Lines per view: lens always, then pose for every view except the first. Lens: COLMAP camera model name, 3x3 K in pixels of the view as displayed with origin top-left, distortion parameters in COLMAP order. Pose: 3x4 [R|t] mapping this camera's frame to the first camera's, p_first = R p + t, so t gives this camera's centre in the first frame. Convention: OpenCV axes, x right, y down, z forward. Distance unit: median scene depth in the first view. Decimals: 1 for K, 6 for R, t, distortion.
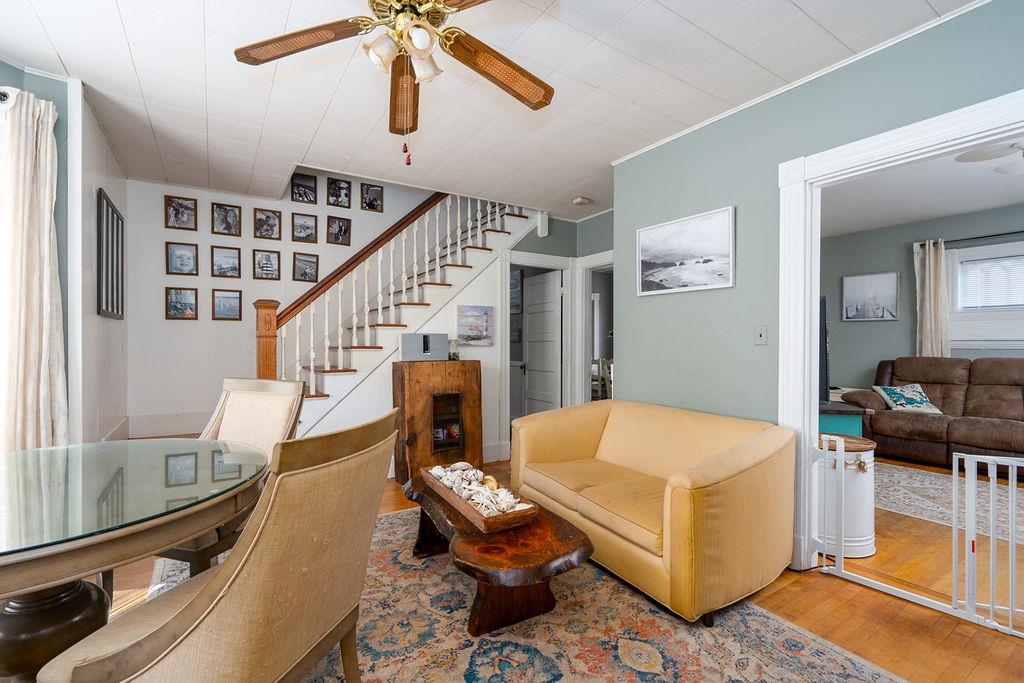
lens RADIAL K [[470.6, 0, 506.3], [0, 470.6, 341.9], [0, 0, 1]] dist [-0.001030, 0.001002]
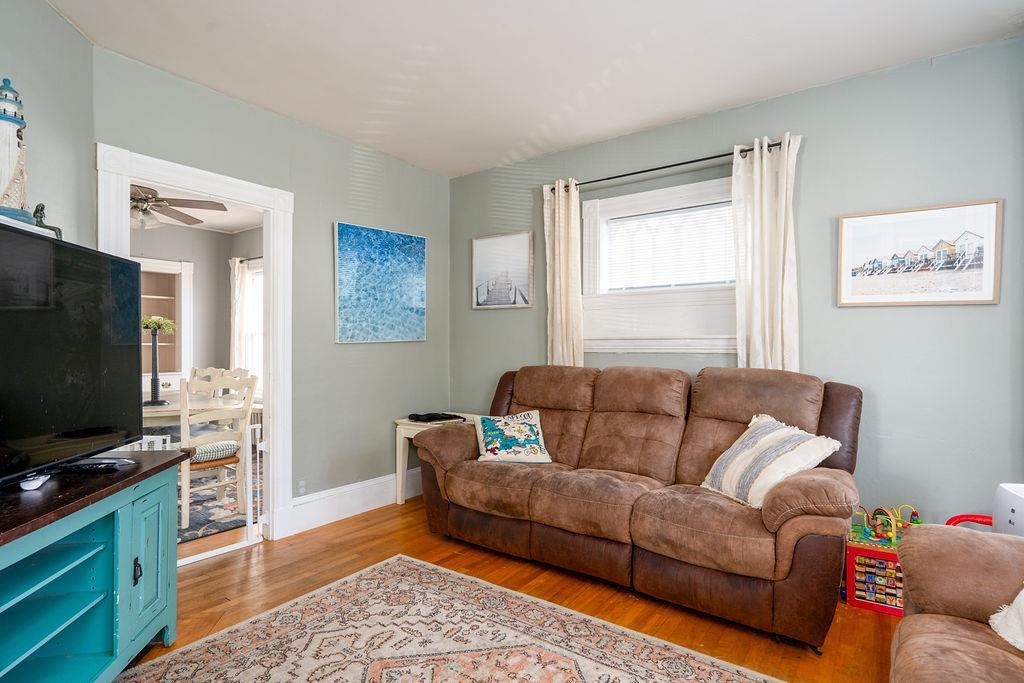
lens RADIAL K [[541.3, 0, 515.5], [0, 541.3, 342.8], [0, 0, 1]] dist [-0.002065, -0.000037]
pose [[0.933882, 0.000607, 0.357580, 0.596498], [-0.001457, 0.999997, 0.002106, -0.000568], [-0.357578, -0.002488, 0.933880, 0.349074]]
